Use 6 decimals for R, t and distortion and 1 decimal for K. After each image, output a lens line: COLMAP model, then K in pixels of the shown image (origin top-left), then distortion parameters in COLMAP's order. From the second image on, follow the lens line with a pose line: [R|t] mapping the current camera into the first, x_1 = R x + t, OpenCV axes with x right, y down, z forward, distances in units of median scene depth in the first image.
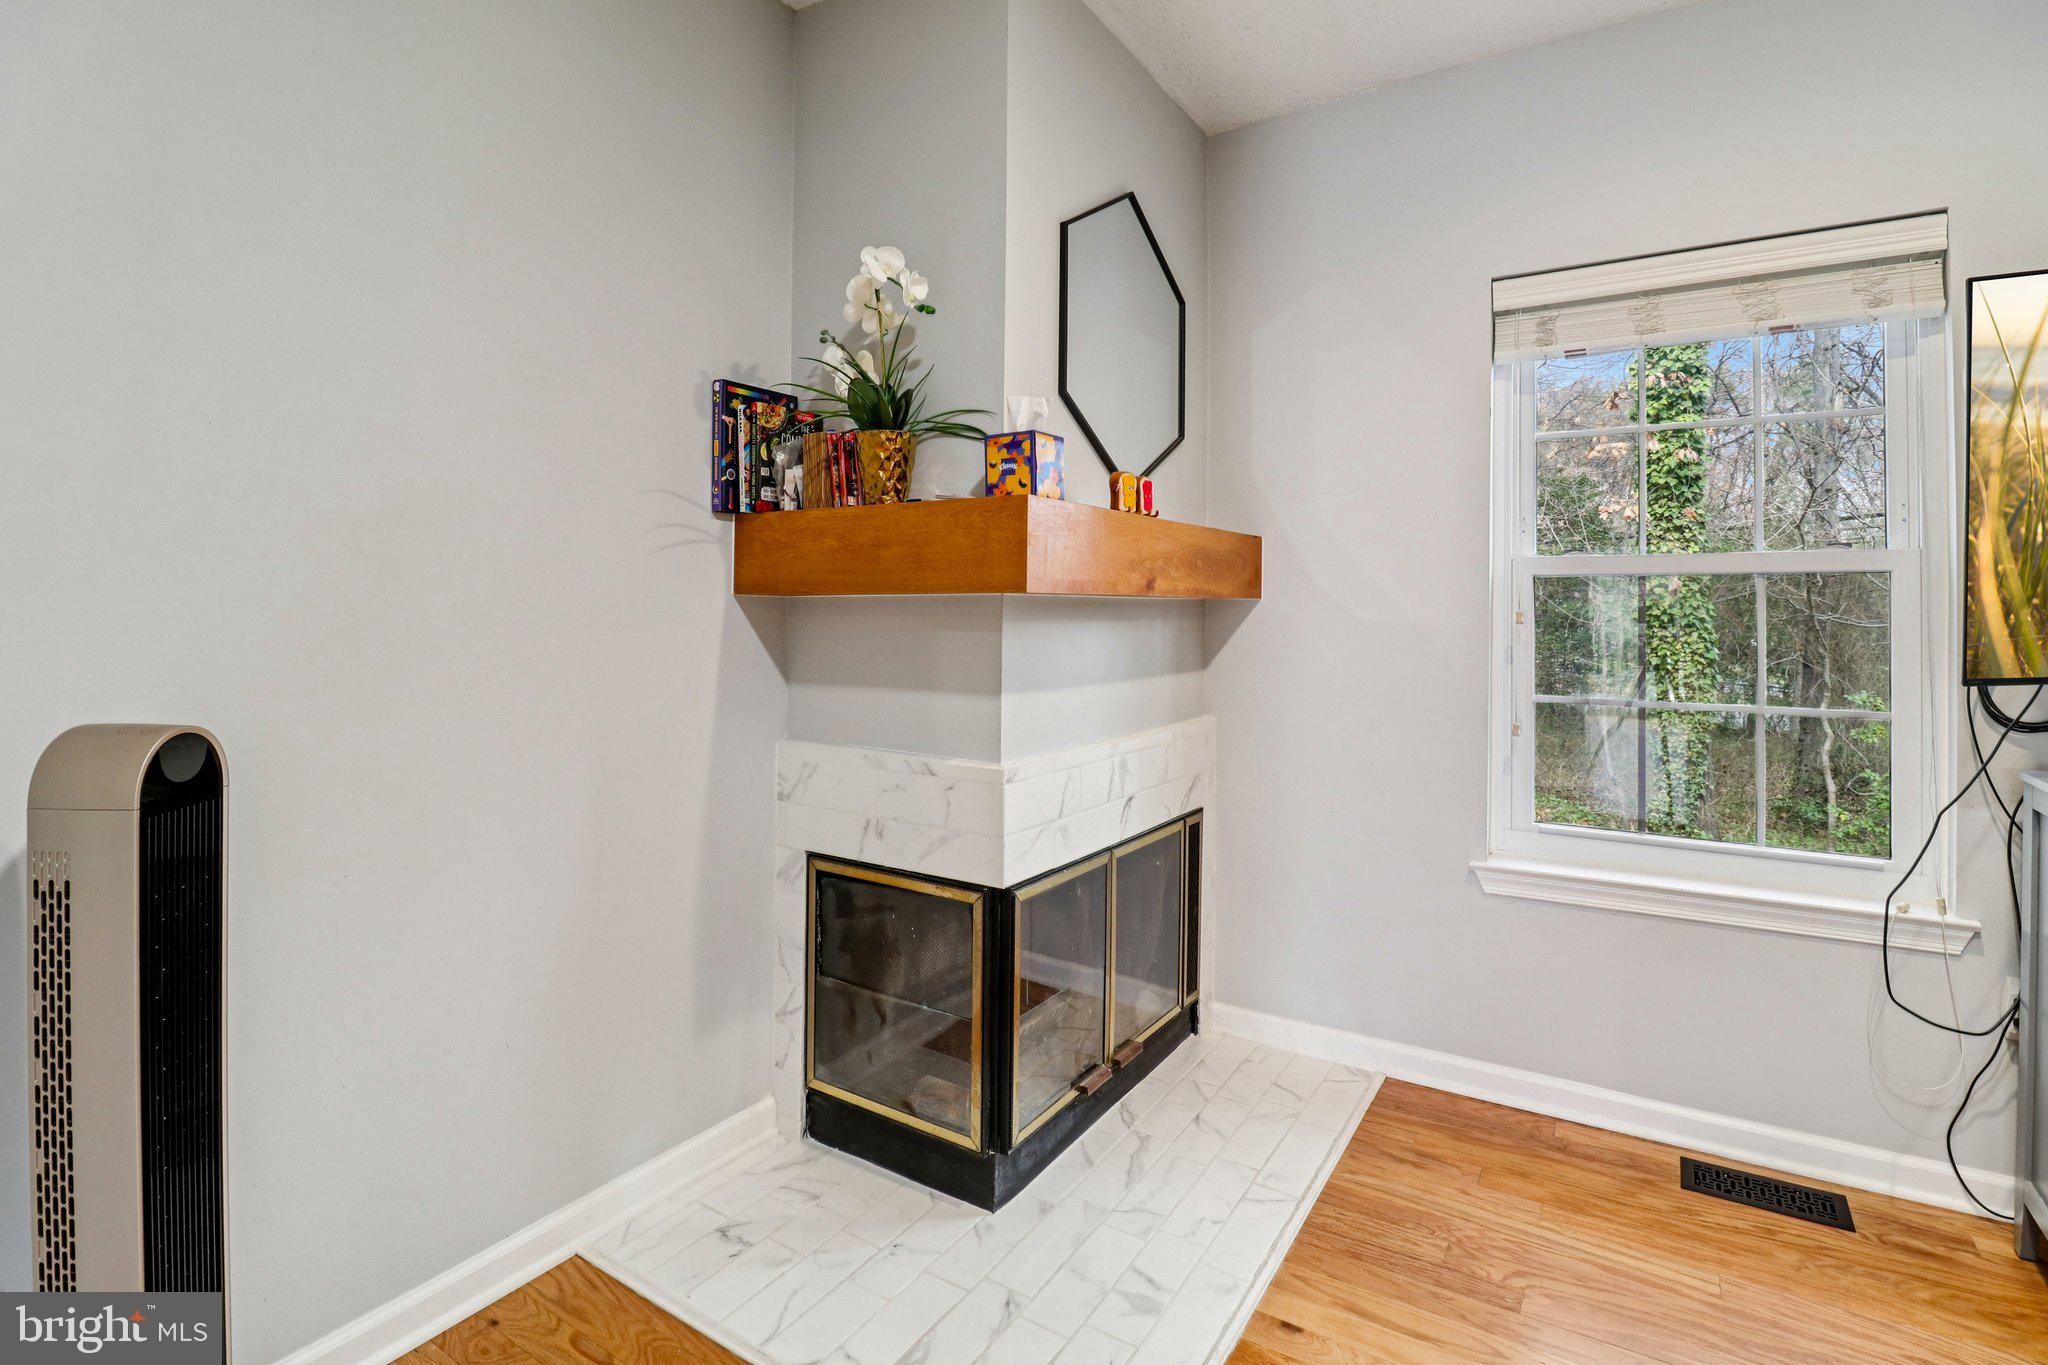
lens RADIAL K [[967.9, 0, 996.9], [0, 967.9, 611.4], [0, 0, 1]] dist [-0.016248, -0.000610]
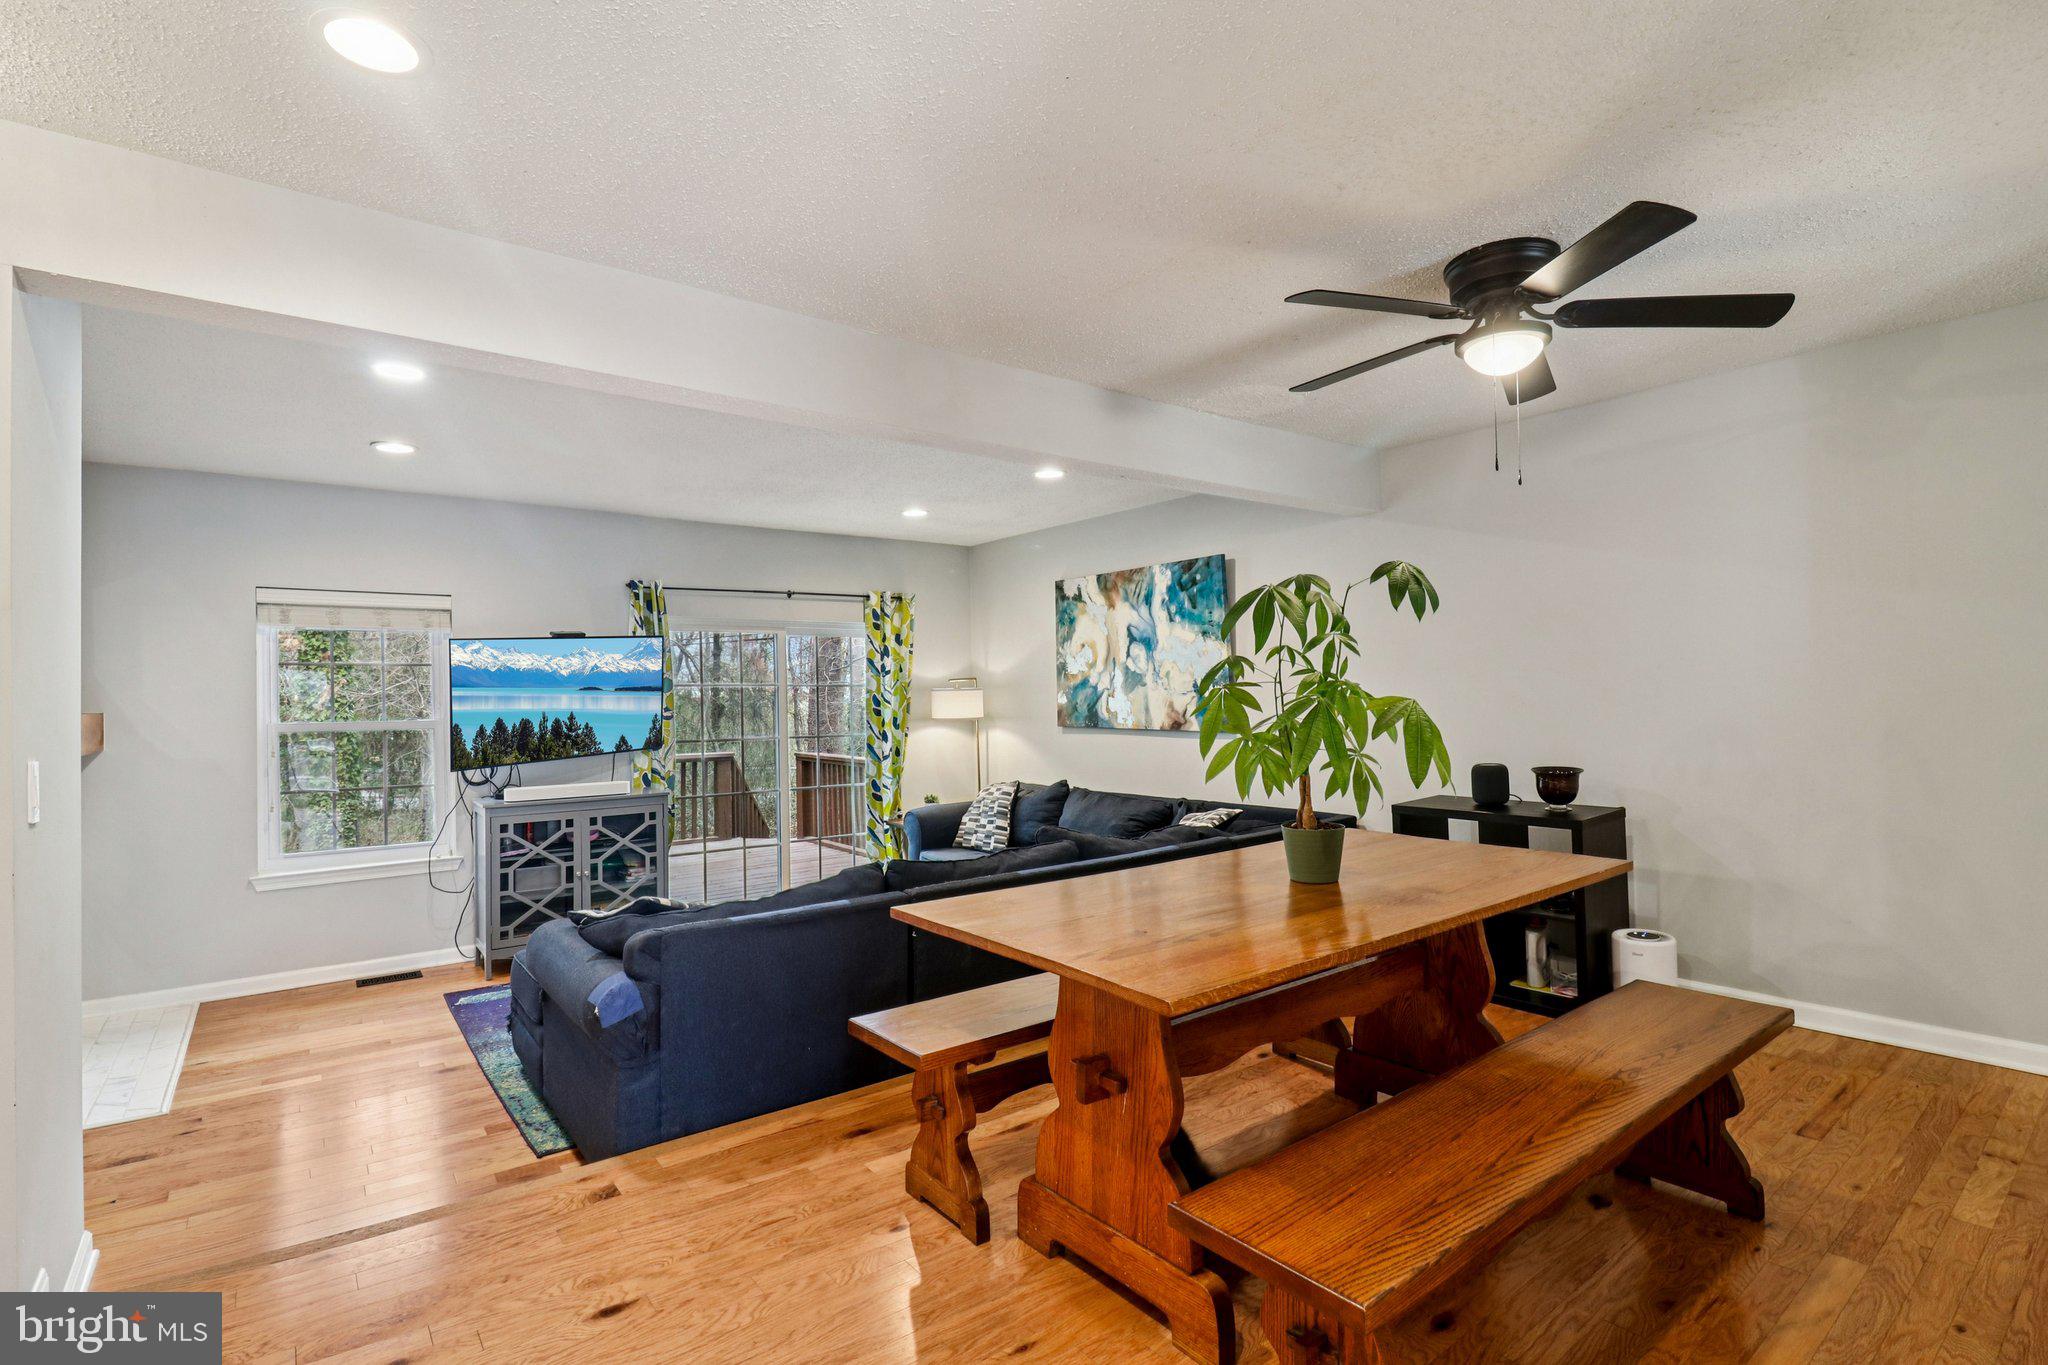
lens RADIAL K [[946.0, 0, 1030.5], [0, 946.0, 686.5], [0, 0, 1]] dist [-0.008463, -0.000080]
pose [[0.325214, -0.000408, 0.945641, -0.911051], [0.016362, 0.999853, -0.005196, -0.112569], [-0.945499, 0.017162, 0.325172, -1.302895]]
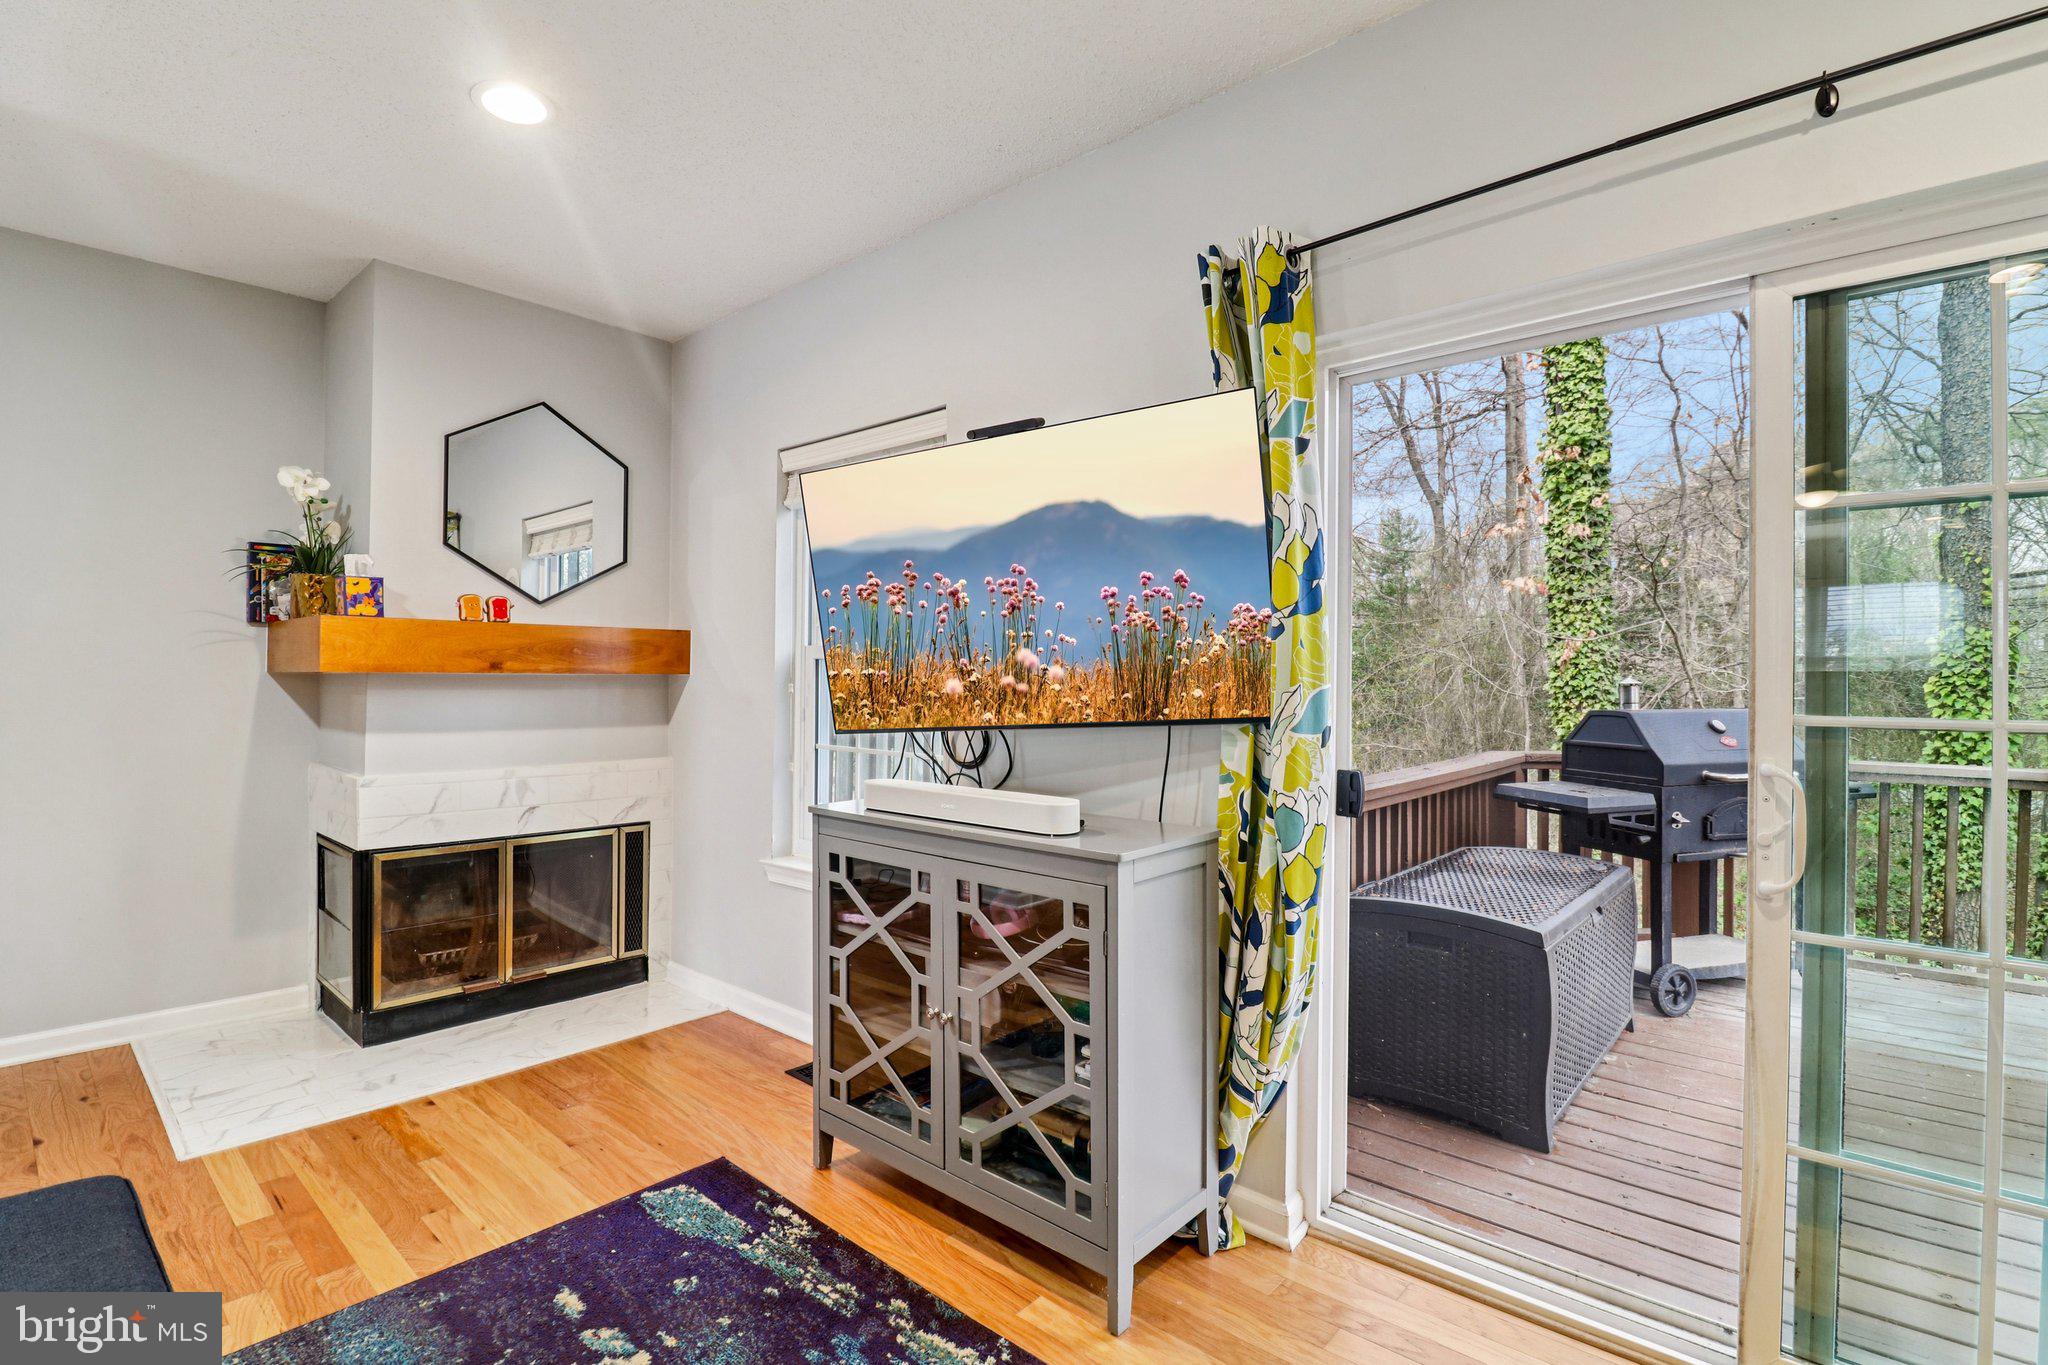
lens RADIAL K [[963.3, 0, 1018.1], [0, 963.3, 684.4], [0, 0, 1]] dist [0.000212, -0.018195]
pose [[0.987665, 0.003481, -0.156542, 1.205800], [-0.002741, 0.999984, 0.004943, -0.008010], [0.156557, -0.004453, 0.987659, -0.389339]]
